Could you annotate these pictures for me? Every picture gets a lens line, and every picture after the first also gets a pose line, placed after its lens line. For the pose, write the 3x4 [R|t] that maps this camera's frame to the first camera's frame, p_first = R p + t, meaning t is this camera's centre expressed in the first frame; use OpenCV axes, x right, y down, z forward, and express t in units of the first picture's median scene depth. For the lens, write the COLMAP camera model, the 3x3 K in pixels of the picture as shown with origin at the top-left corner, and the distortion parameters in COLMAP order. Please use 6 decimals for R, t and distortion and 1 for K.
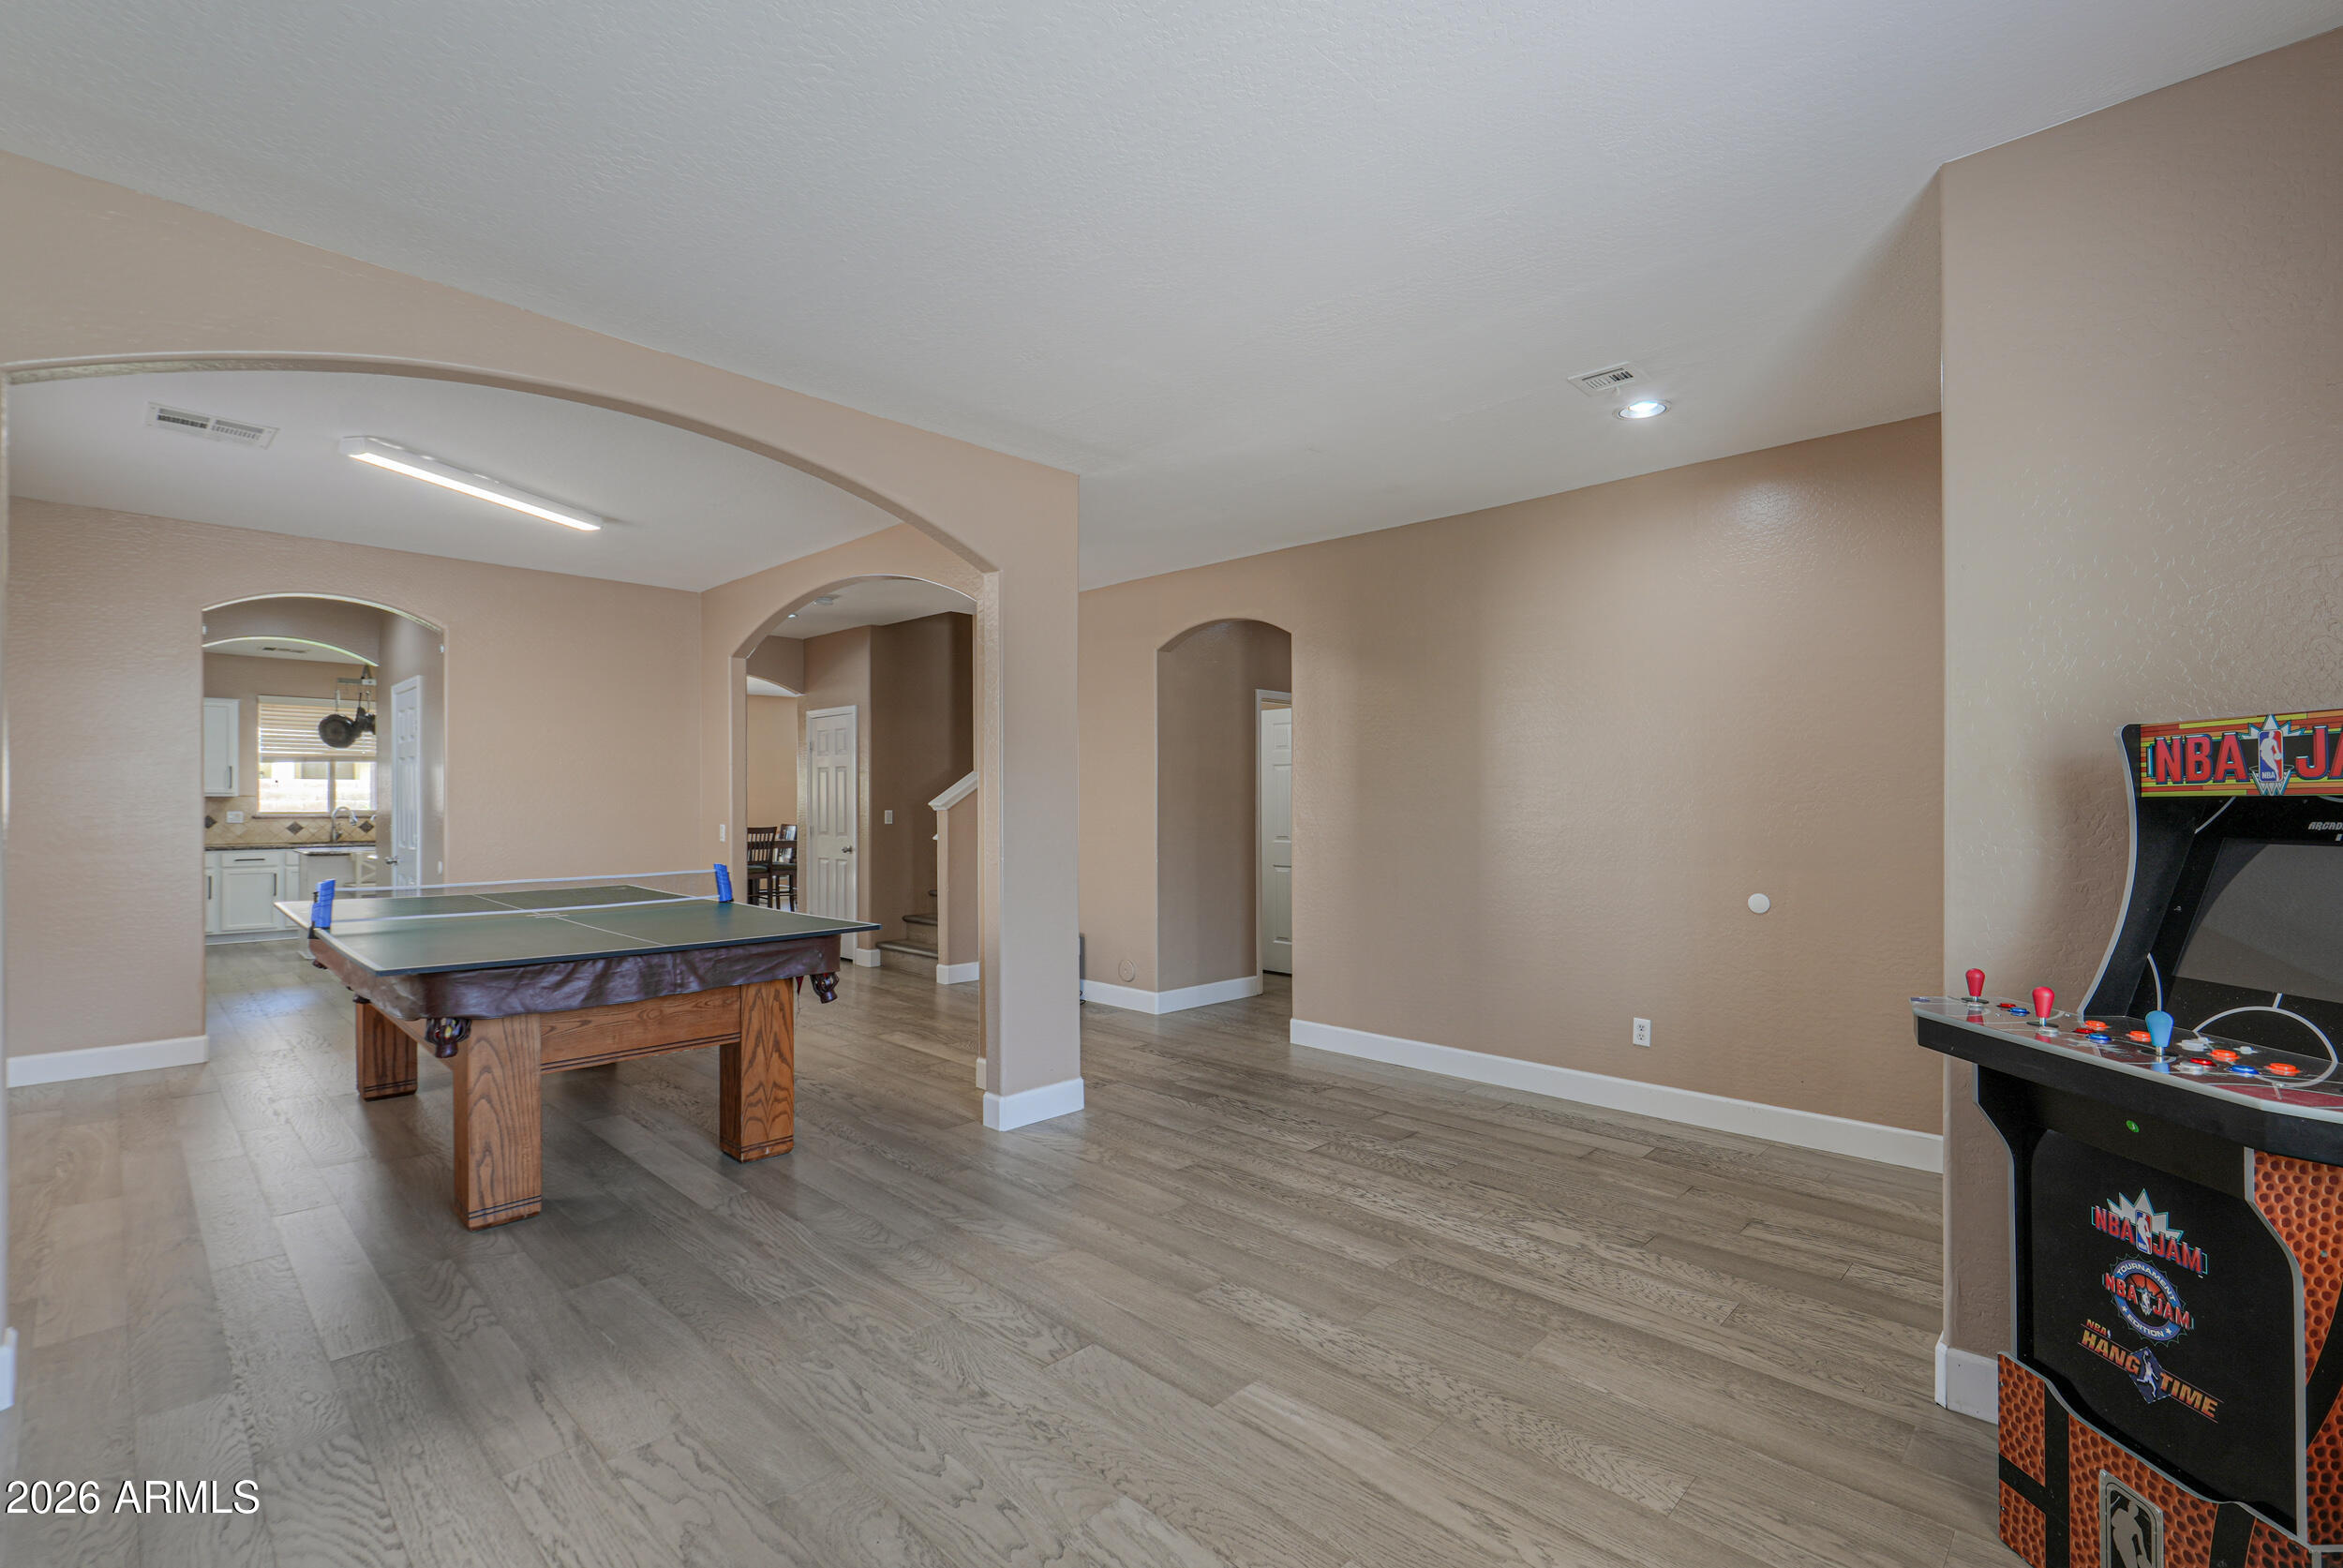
lens RADIAL K [[1037.3, 0, 1148.6], [0, 1037.3, 795.9], [0, 0, 1]] dist [0.004512, -0.000677]
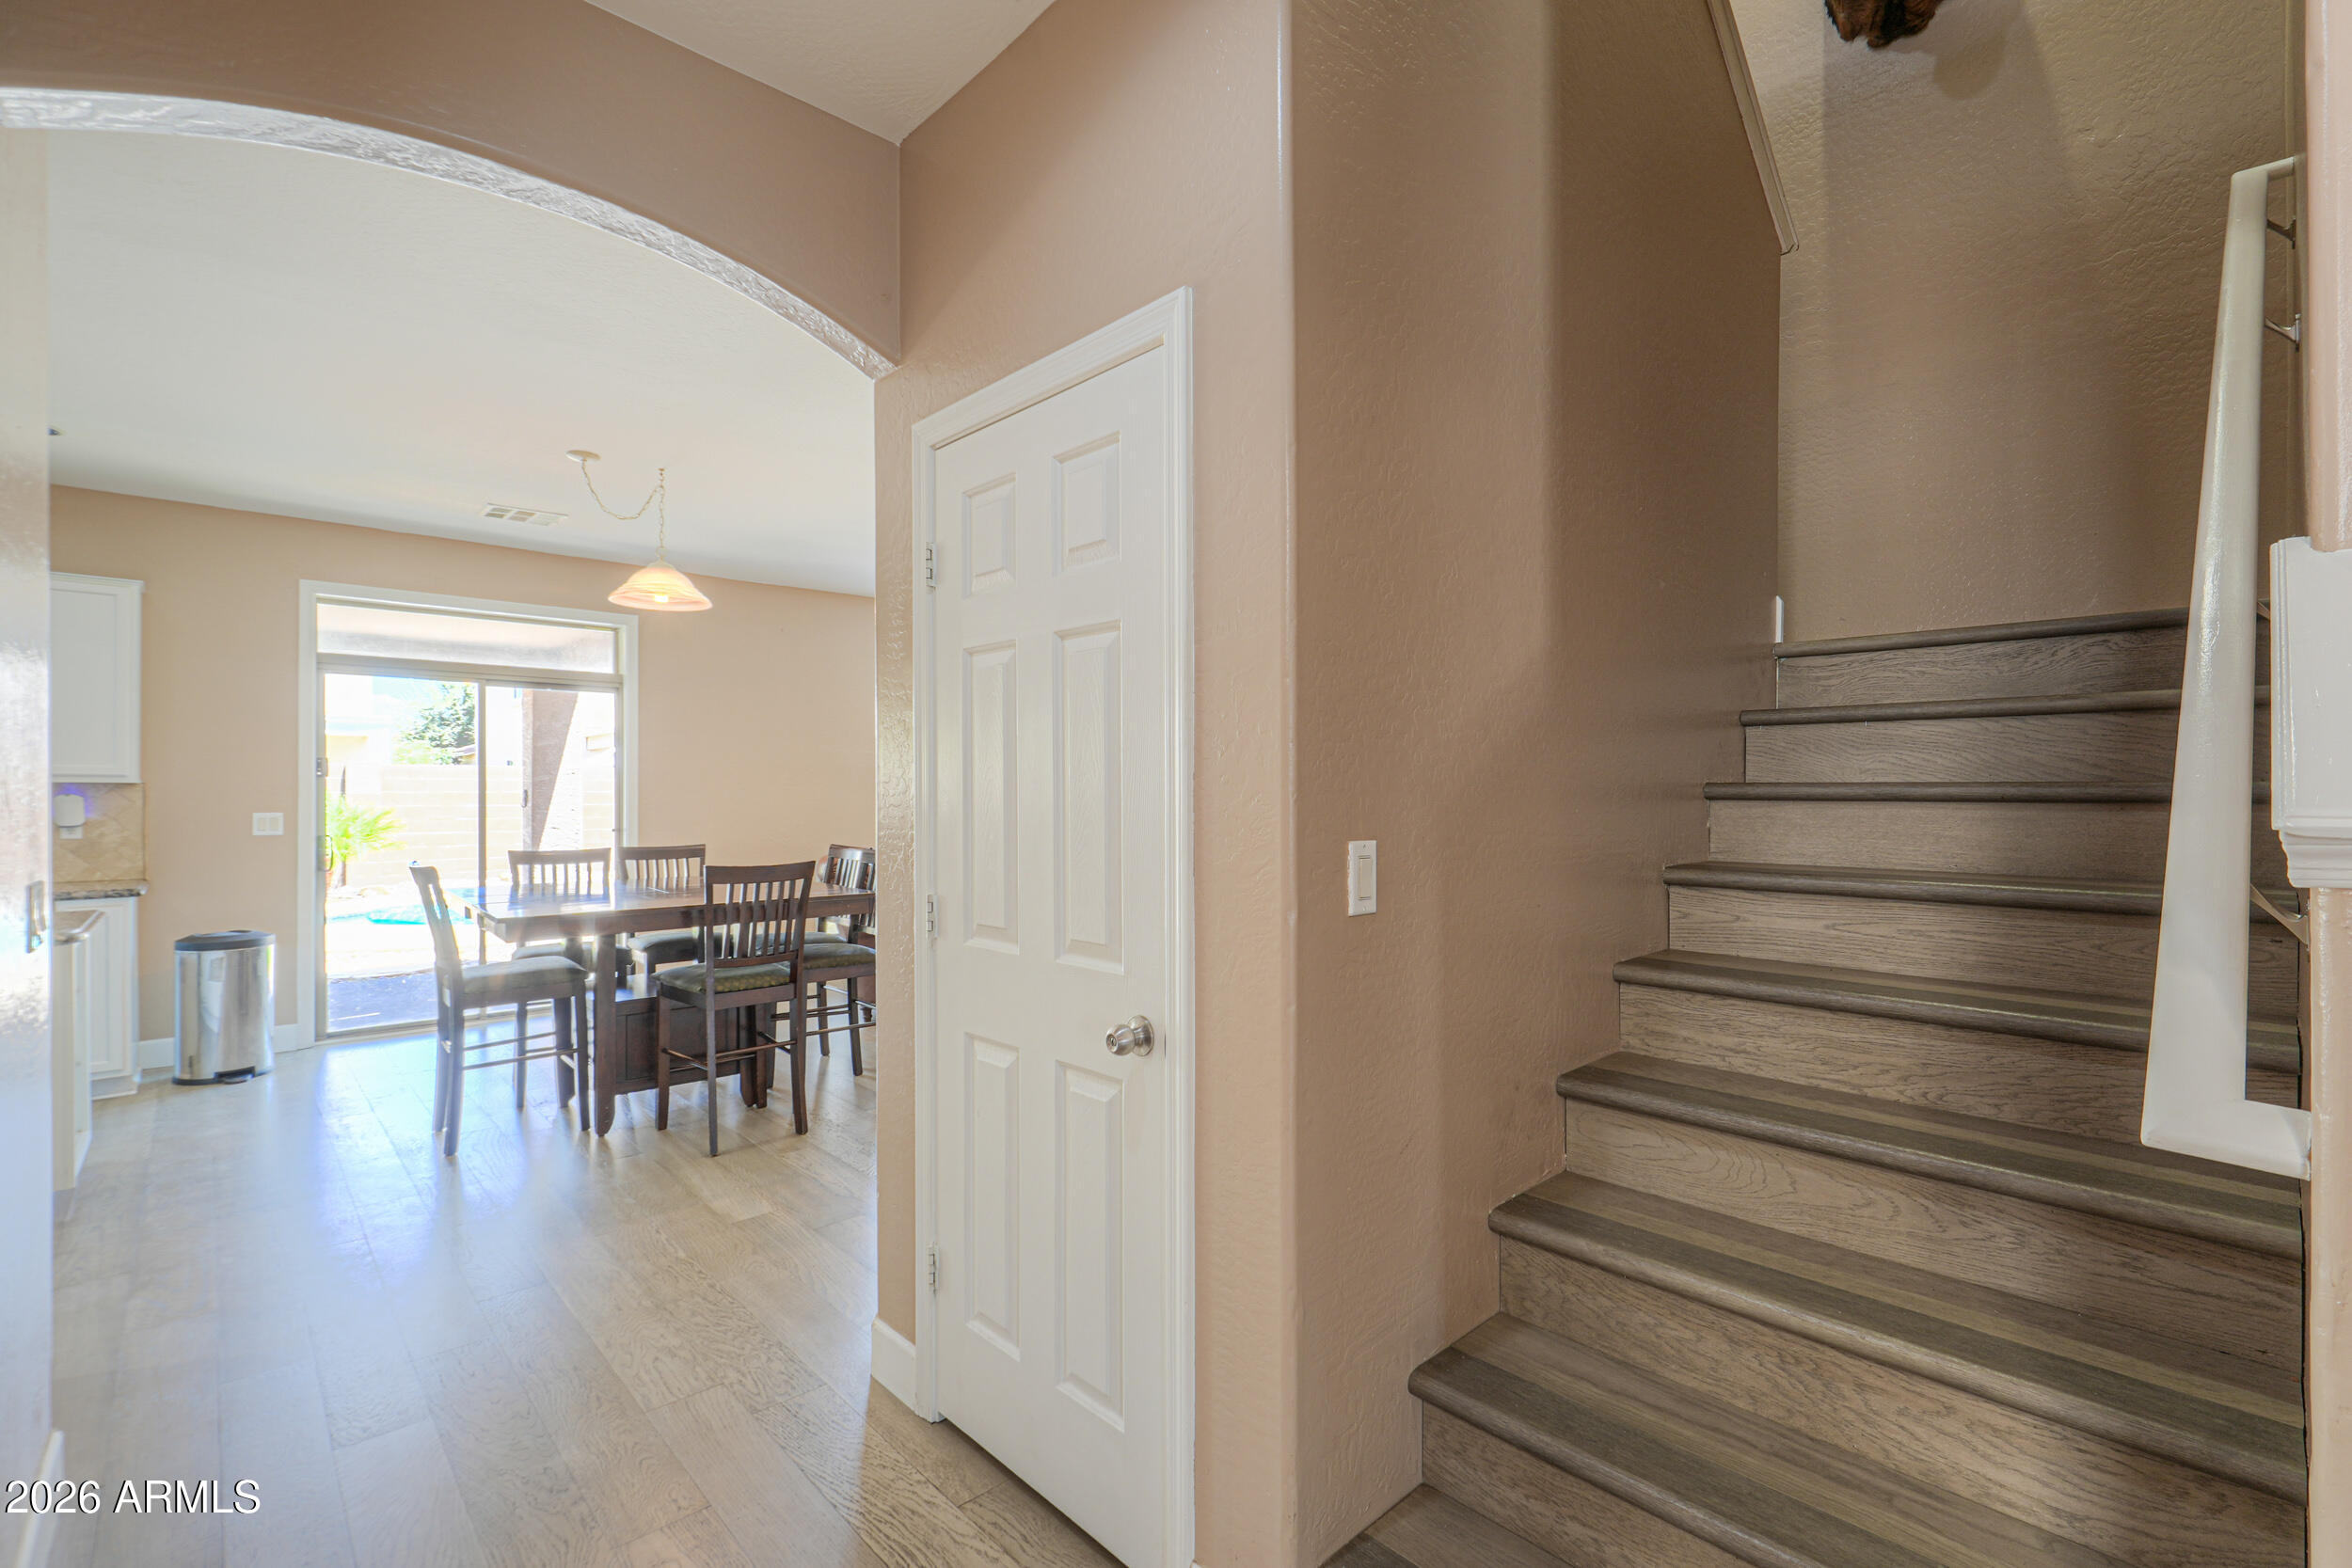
lens RADIAL K [[1041.2, 0, 1159.3], [0, 1041.2, 786.3], [0, 0, 1]] dist [0.004512, -0.000677]
pose [[0.999076, -0.000414, -0.042983, -0.227267], [0.000283, 0.999995, -0.003032, 0.003580], [0.042984, 0.003017, 0.999071, 0.658058]]
